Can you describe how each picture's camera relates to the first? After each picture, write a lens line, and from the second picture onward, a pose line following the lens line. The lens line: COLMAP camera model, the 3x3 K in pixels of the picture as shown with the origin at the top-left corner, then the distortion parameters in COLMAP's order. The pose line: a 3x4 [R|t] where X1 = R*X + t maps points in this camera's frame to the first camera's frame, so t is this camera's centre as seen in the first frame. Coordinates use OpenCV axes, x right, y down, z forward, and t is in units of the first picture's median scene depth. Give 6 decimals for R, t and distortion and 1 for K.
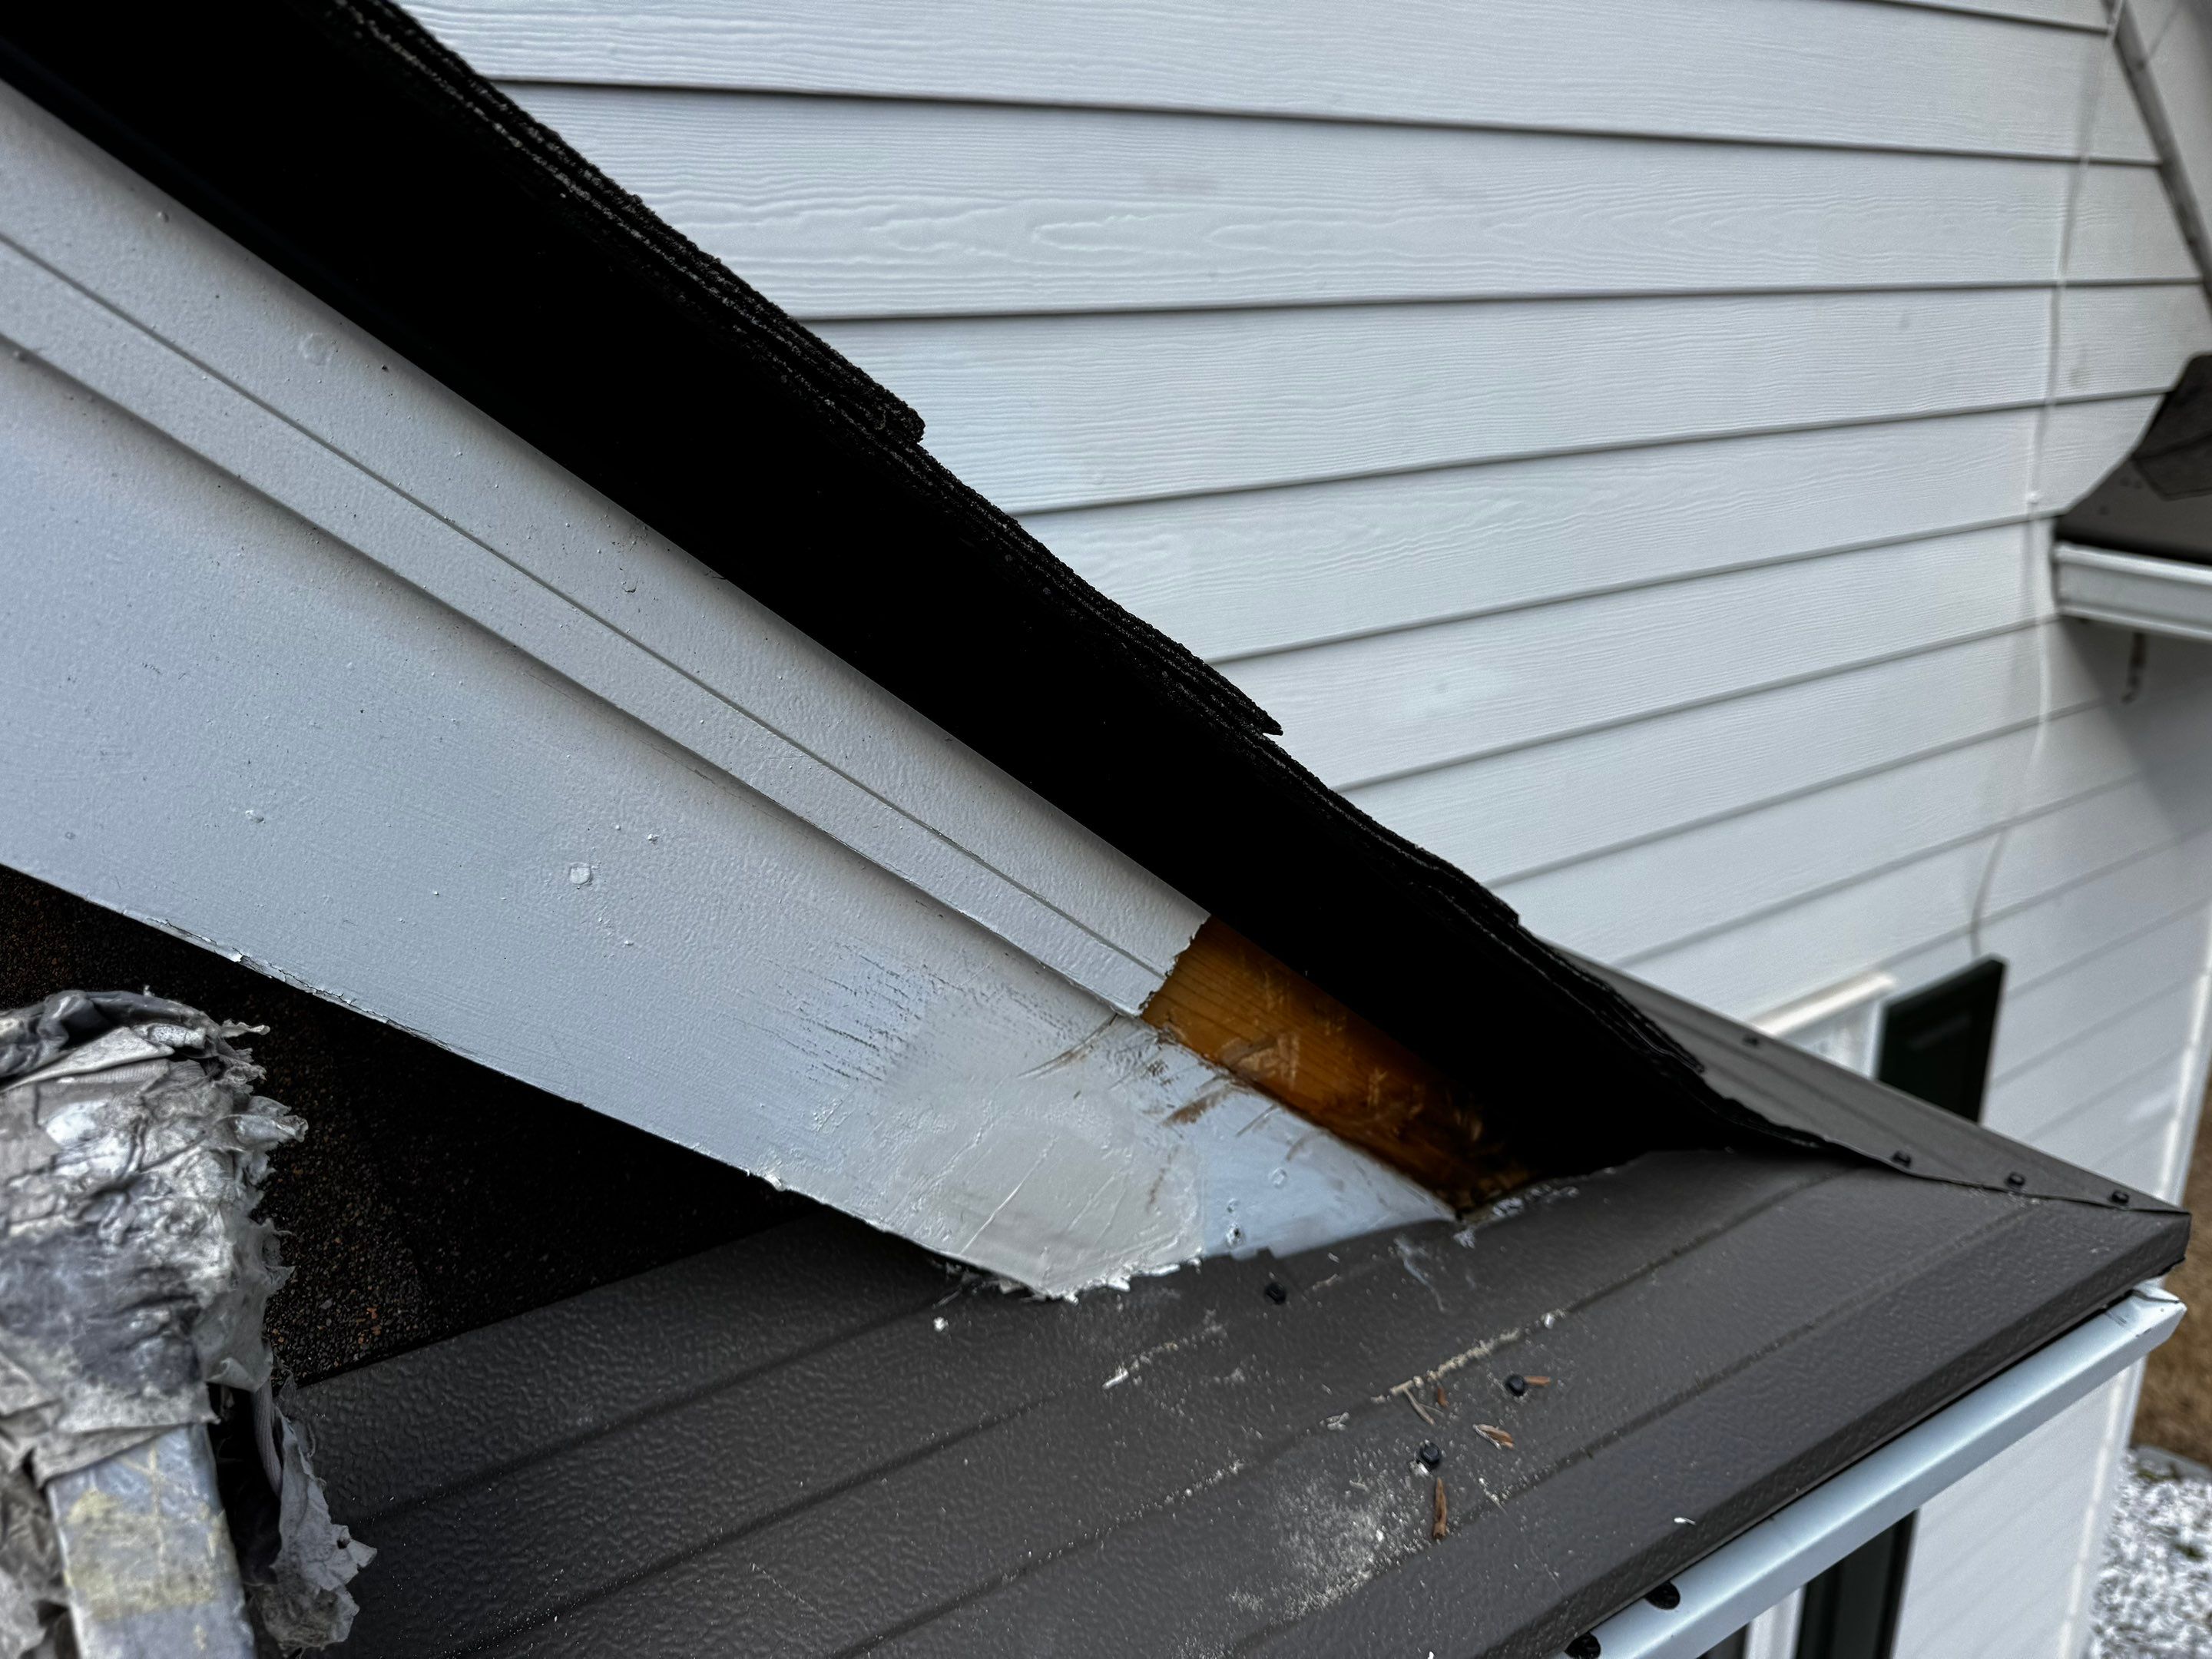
lens RADIAL K [[1665.4, 0, 1100.2], [0, 1665.4, 830.9], [0, 0, 1]] dist [-0.020987, -0.003991]
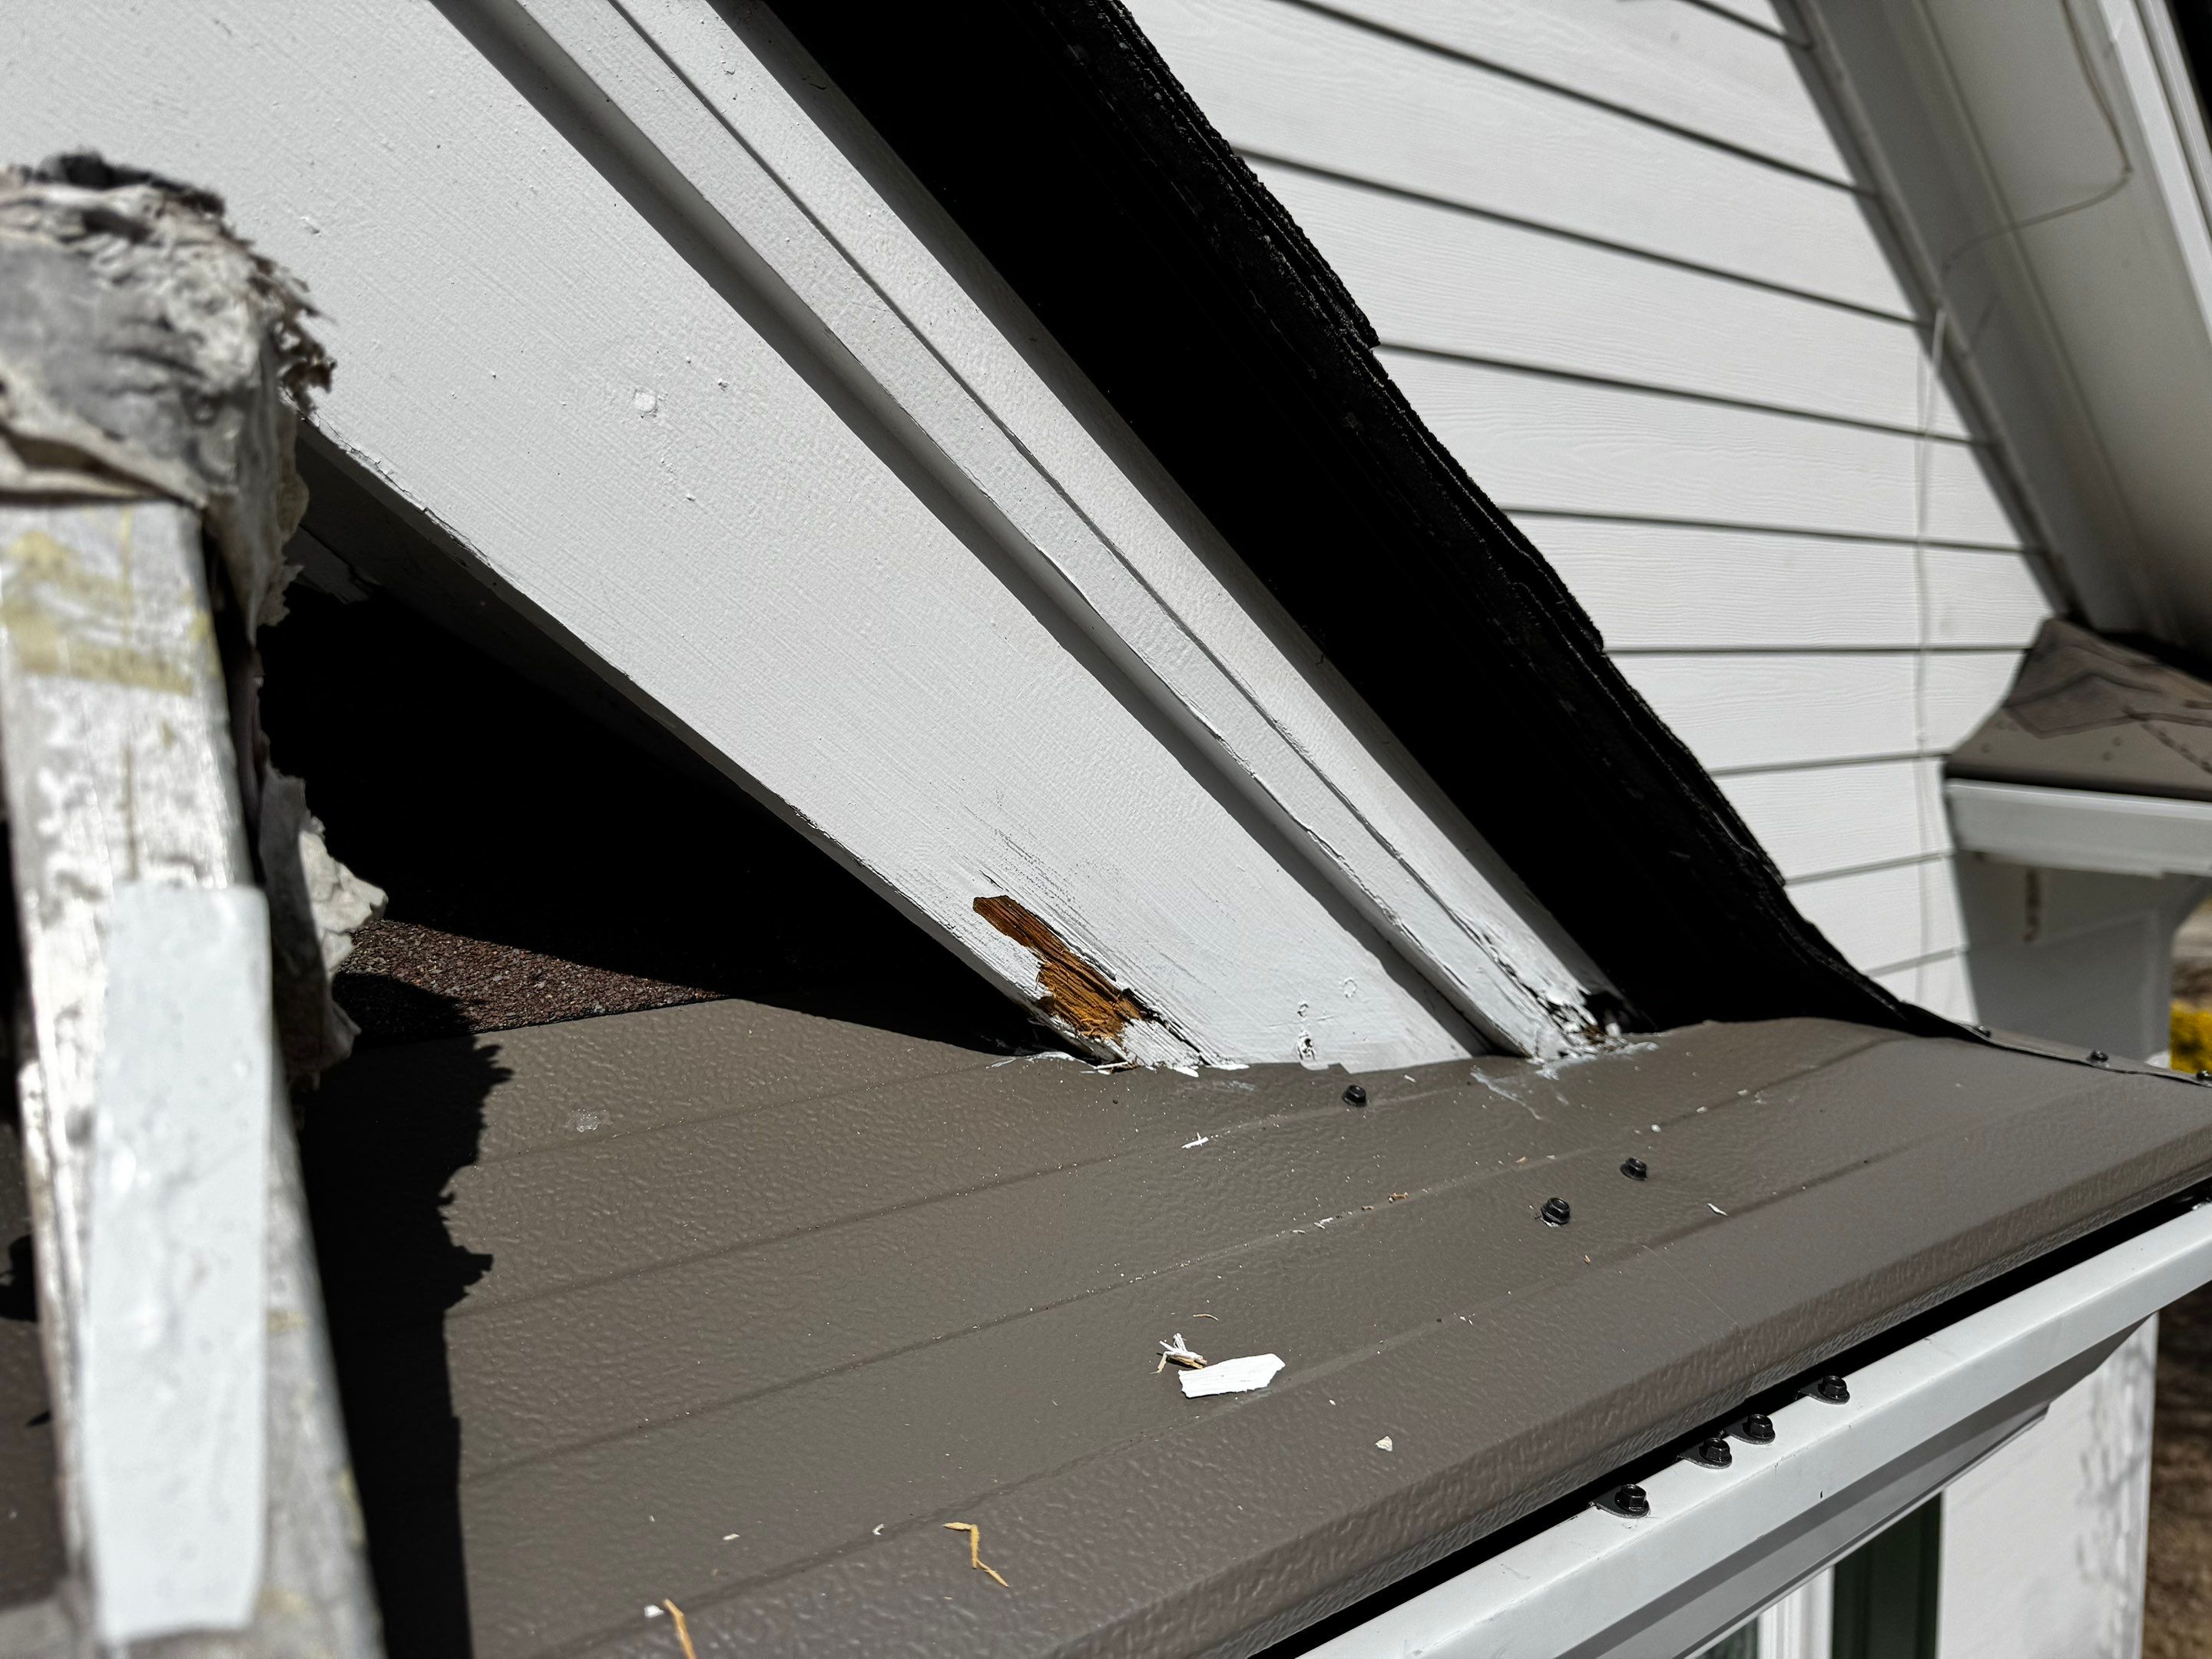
lens RADIAL K [[1665.4, 0, 1112.9], [0, 1665.4, 830.9], [0, 0, 1]] dist [-0.020987, -0.003991]
pose [[0.997378, -0.002216, 0.072340, -0.102494], [0.018632, 0.973701, -0.227066, 0.389755], [-0.069934, 0.227819, 0.971189, 0.123593]]
